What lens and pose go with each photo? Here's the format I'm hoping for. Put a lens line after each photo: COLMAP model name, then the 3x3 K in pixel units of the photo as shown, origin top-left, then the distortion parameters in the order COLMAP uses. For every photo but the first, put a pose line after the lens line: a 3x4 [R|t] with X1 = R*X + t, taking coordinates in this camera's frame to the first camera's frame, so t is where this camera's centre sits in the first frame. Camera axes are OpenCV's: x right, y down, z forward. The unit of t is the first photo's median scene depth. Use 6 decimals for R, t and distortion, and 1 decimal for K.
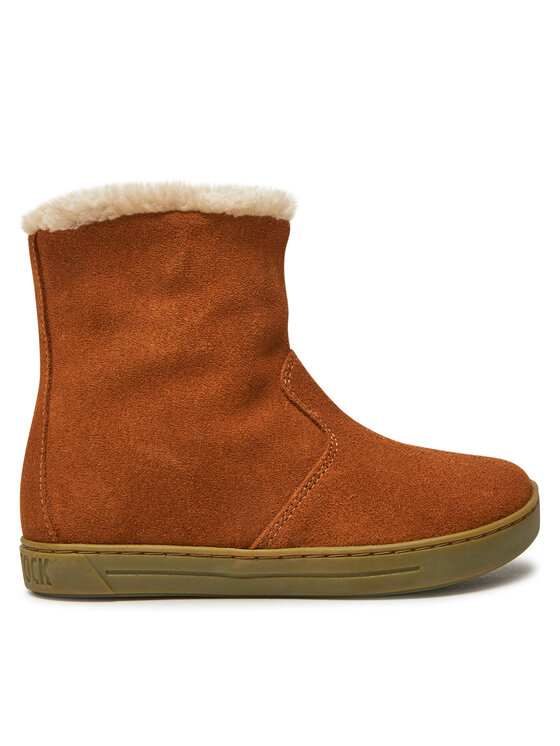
lens RADIAL K [[1015.4, 0, 280.3], [0, 1015.4, 372.7], [0, 0, 1]] dist [-0.023802, 0.000000]
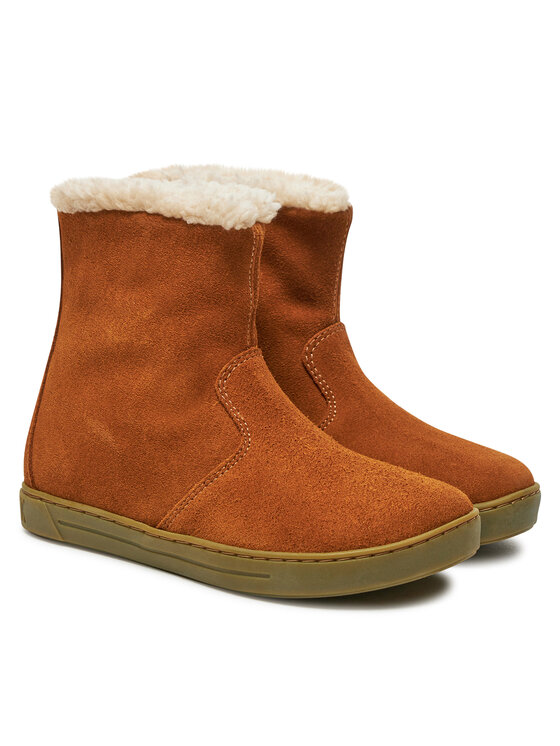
lens RADIAL K [[2018.8, 0, 279.9], [0, 2018.8, 372.5], [0, 0, 1]] dist [0.091596, 0.000000]
pose [[0.856287, 0.167141, -0.488710, 1.112355], [-0.095061, 0.981029, 0.168956, -0.372031], [0.507678, -0.098218, 0.855930, -0.795181]]
